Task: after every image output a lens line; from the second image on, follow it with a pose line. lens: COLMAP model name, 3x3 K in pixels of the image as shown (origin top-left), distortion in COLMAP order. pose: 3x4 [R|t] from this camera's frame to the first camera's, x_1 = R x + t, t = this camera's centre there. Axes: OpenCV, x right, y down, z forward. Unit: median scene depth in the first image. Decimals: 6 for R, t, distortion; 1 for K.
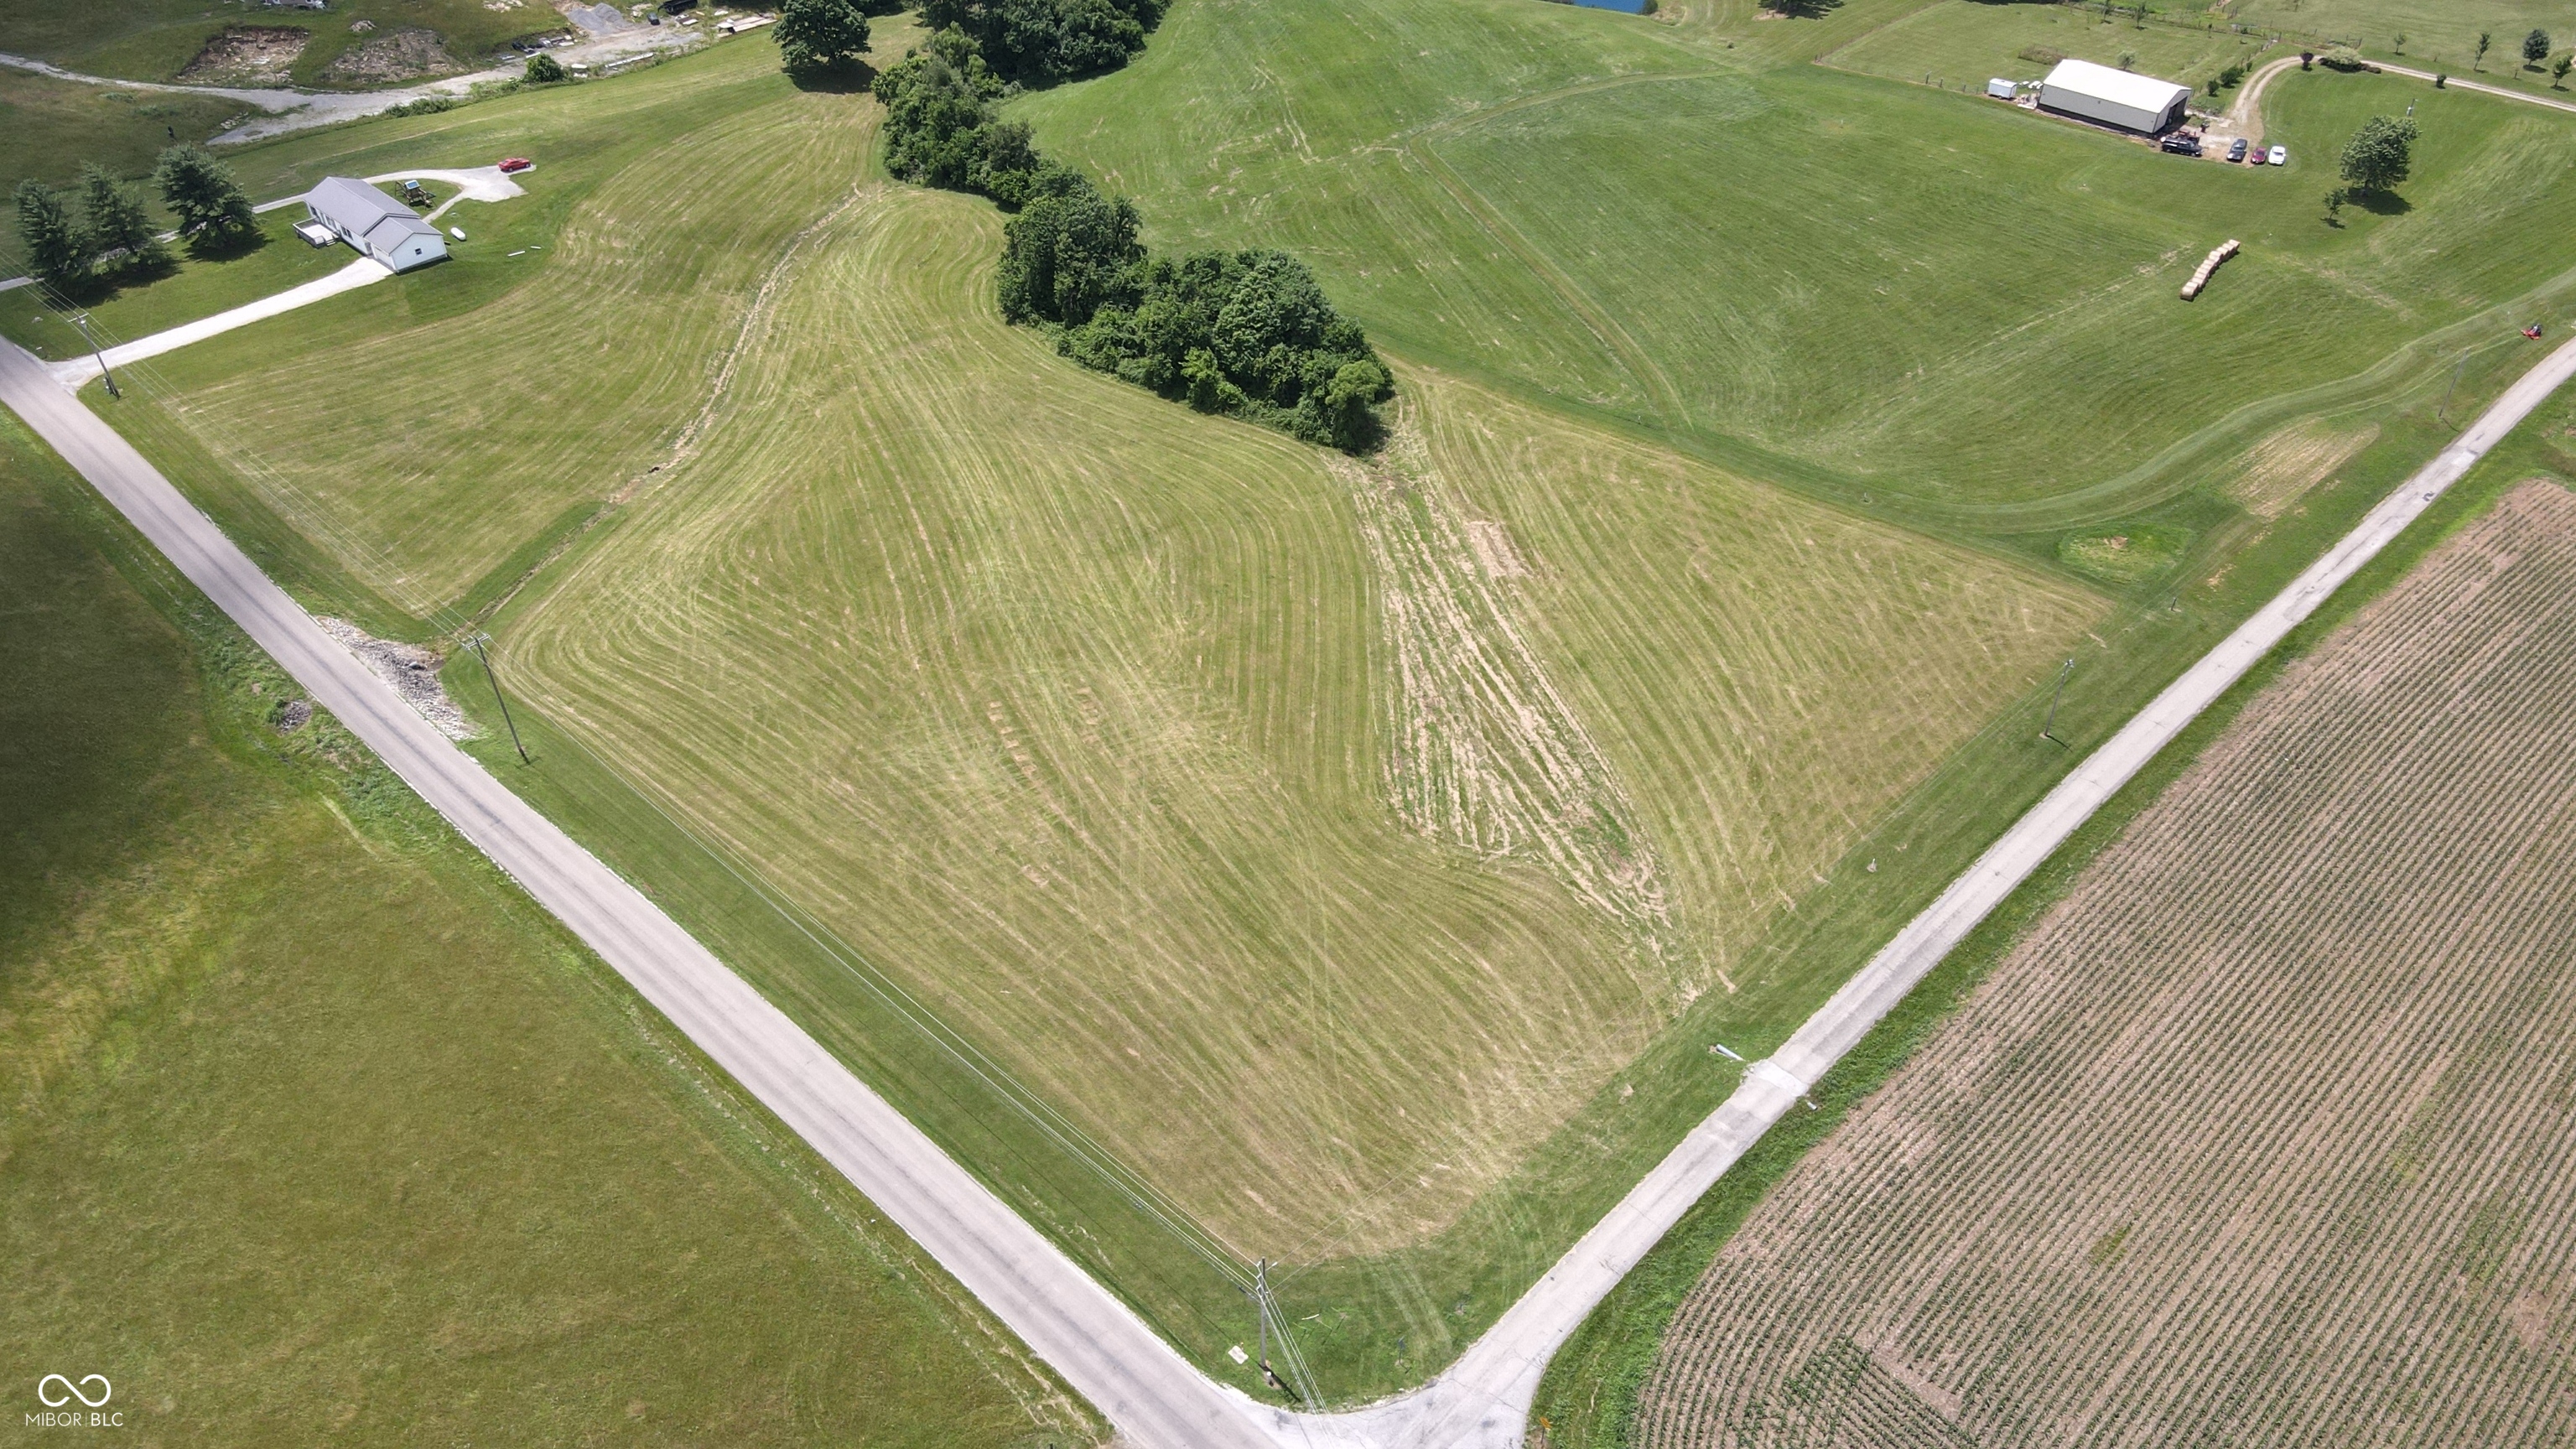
lens RADIAL K [[1907.8, 0, 1287.8], [0, 1907.8, 744.1], [0, 0, 1]] dist [-0.000493, 0.024103]
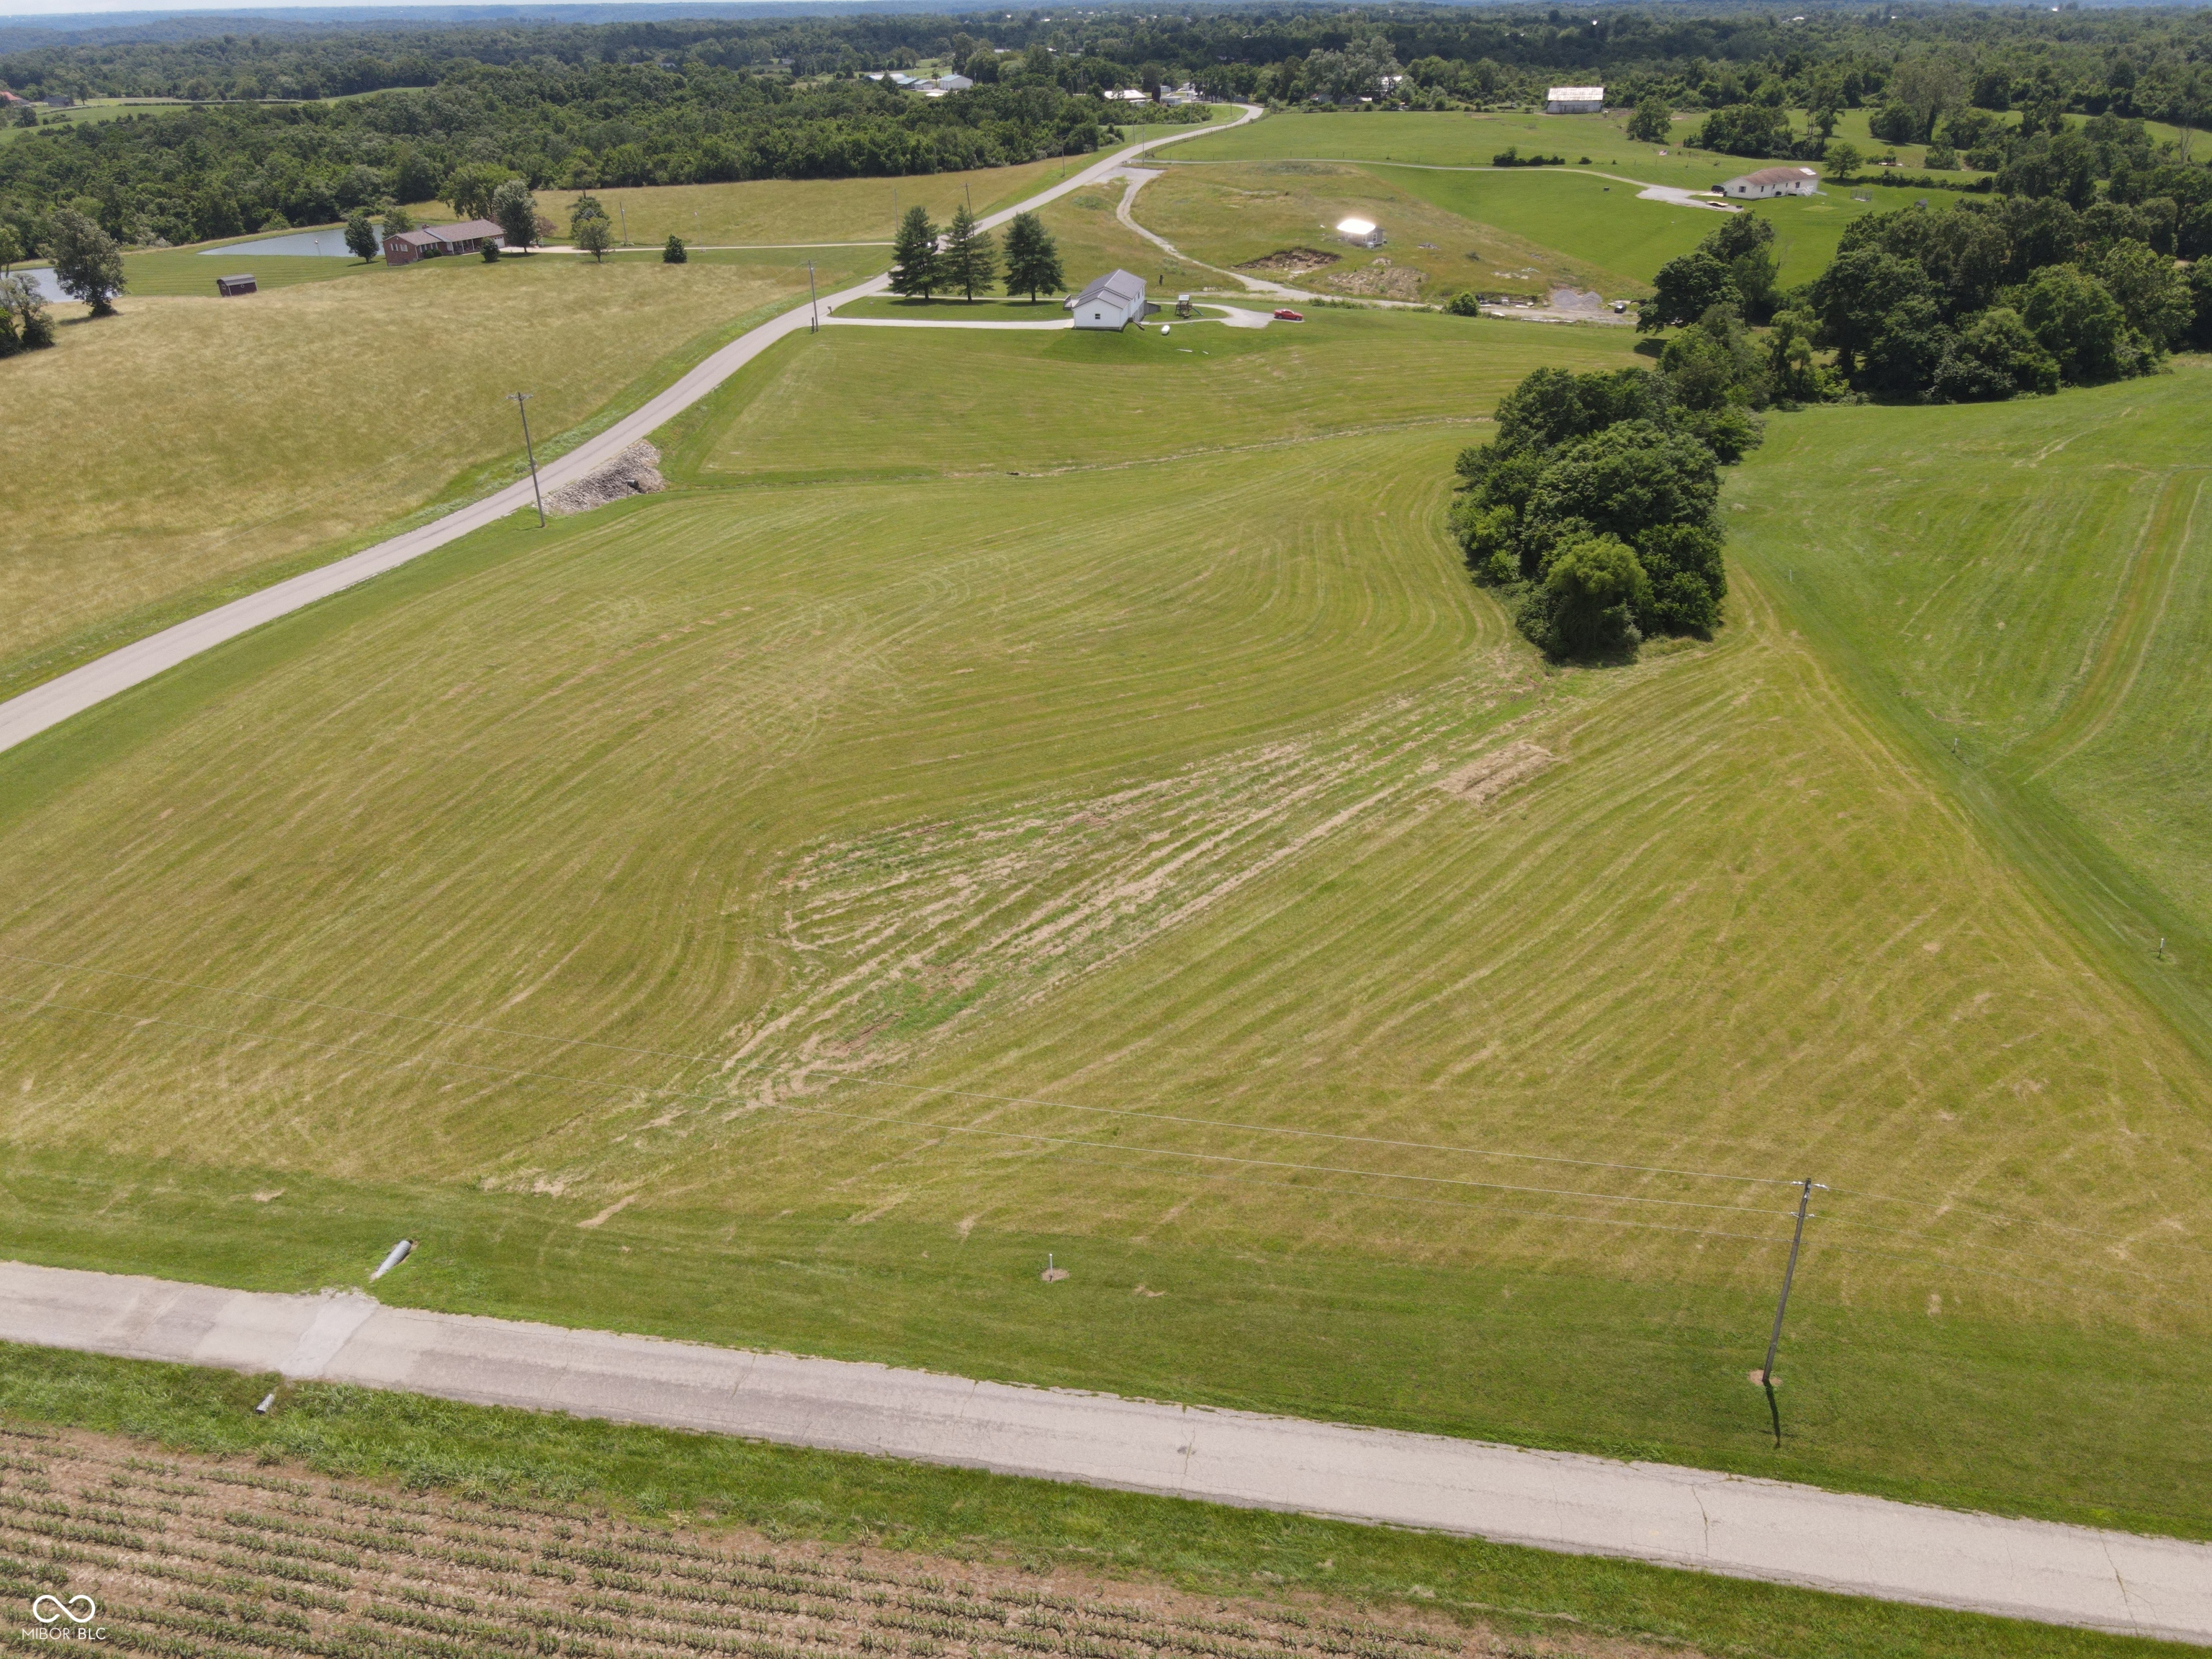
lens RADIAL K [[1633.6, 0, 1097.3], [0, 1633.6, 829.9], [0, 0, 1]] dist [0.002009, 0.022105]
pose [[0.573023, 0.369640, -0.731444, 0.482048], [-0.516754, 0.855689, 0.027595, -0.035417], [0.636089, 0.362165, 0.681343, 0.613201]]
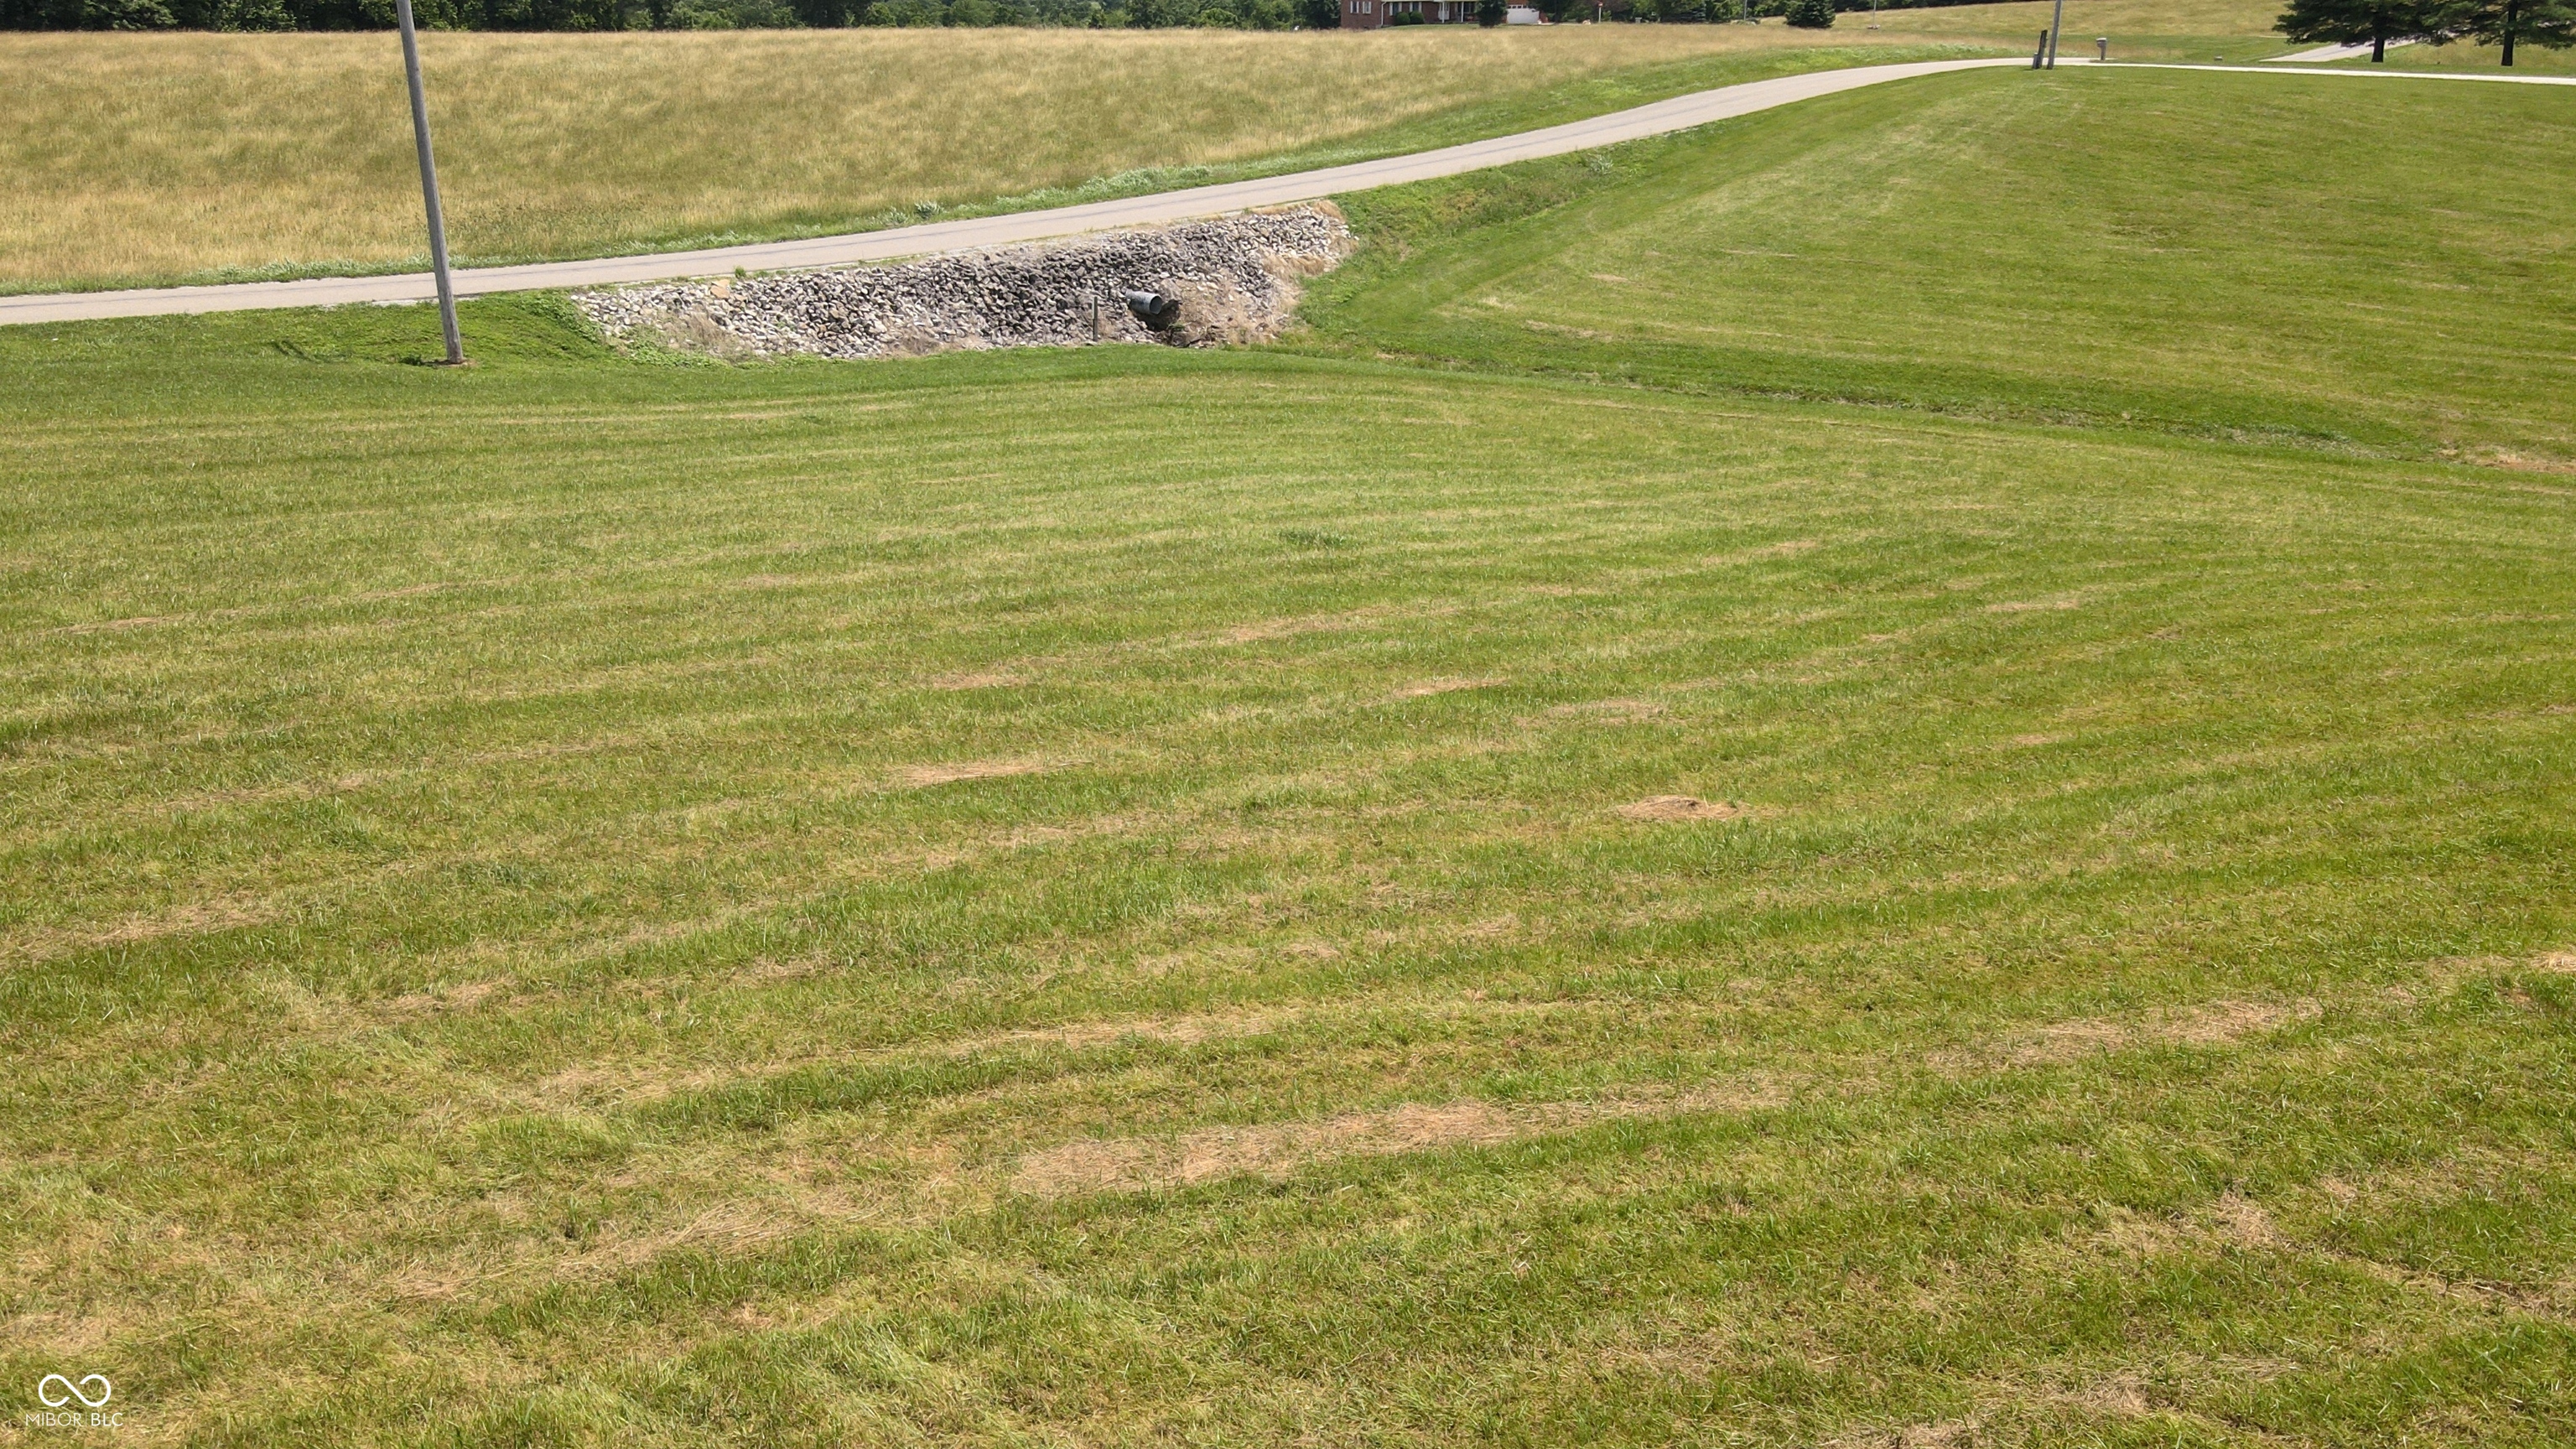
lens RADIAL K [[1907.8, 0, 1287.6], [0, 1907.8, 720.2], [0, 0, 1]] dist [-0.000493, 0.024103]
pose [[0.044856, 0.370057, -0.927926, -0.159299], [-0.636638, 0.726400, 0.258913, -0.087603], [0.769857, 0.579139, 0.268175, 1.000678]]
